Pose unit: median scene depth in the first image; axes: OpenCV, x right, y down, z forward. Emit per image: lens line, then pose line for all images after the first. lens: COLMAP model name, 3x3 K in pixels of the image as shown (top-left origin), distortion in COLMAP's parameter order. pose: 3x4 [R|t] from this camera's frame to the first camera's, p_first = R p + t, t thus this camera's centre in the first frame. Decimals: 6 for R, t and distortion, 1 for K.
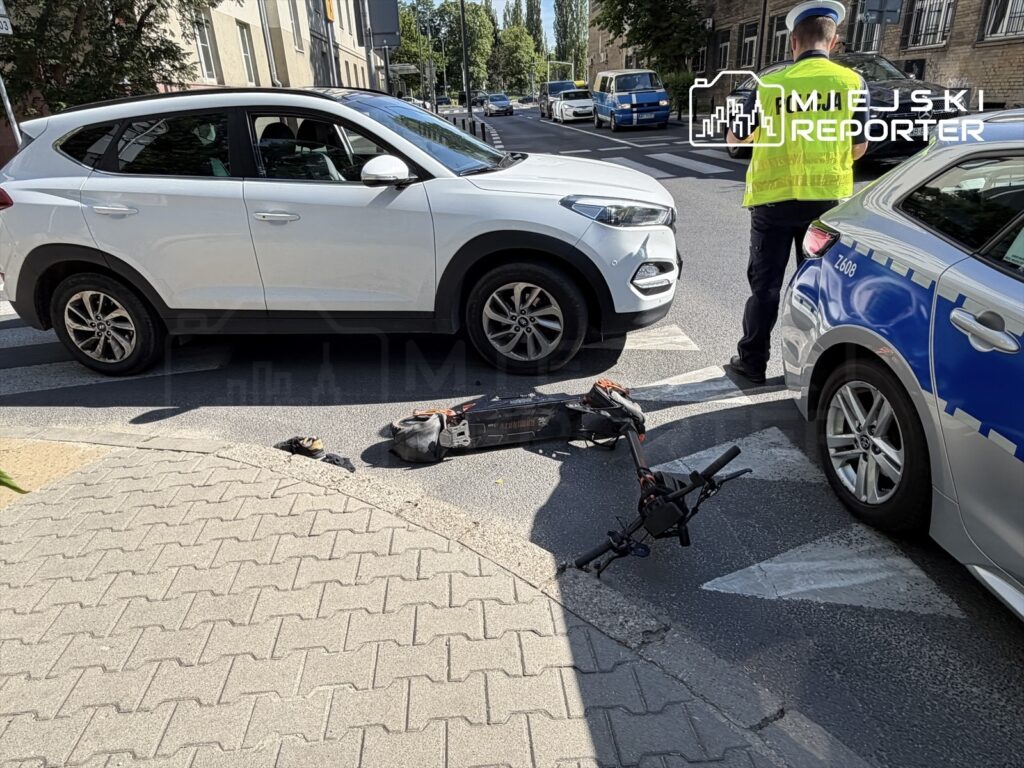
lens RADIAL K [[653.0, 0, 501.7], [0, 653.0, 382.3], [0, 0, 1]] dist [-0.002180, 0.001580]
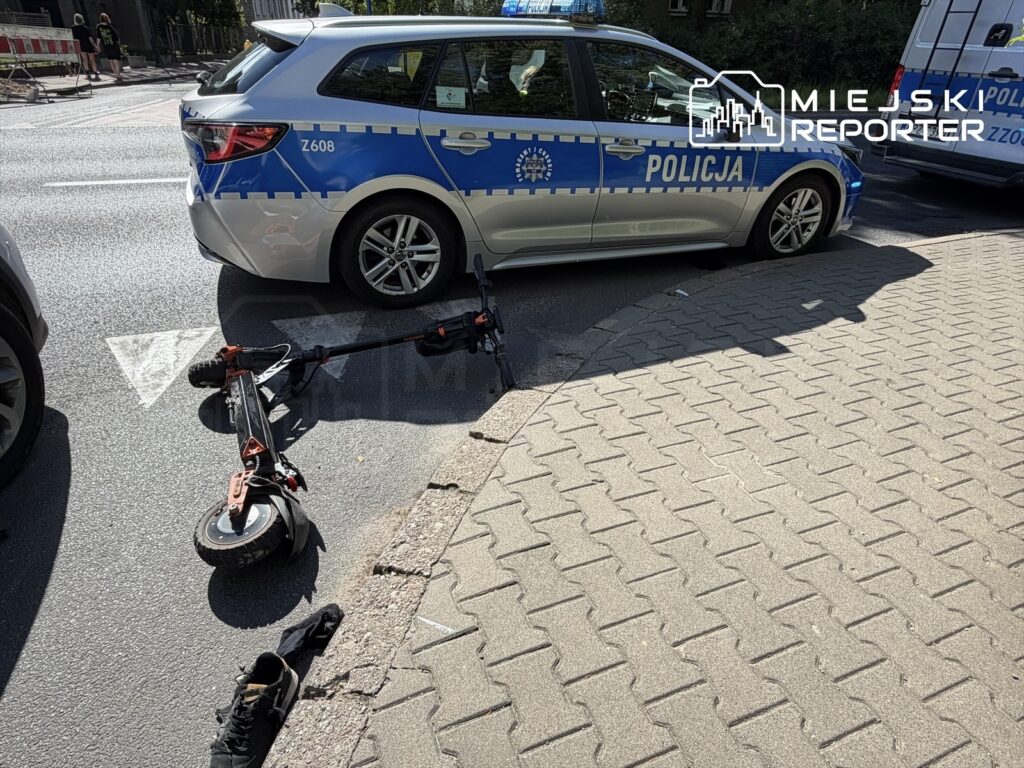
lens RADIAL K [[604.7, 0, 509.0], [0, 604.7, 383.6], [0, 0, 1]] dist [-0.001398, 0.001065]
pose [[-0.280765, -0.438172, 0.853918, -0.574844], [0.375386, 0.768698, 0.517869, -0.215317], [-0.883321, 0.465949, -0.051340, 0.698431]]
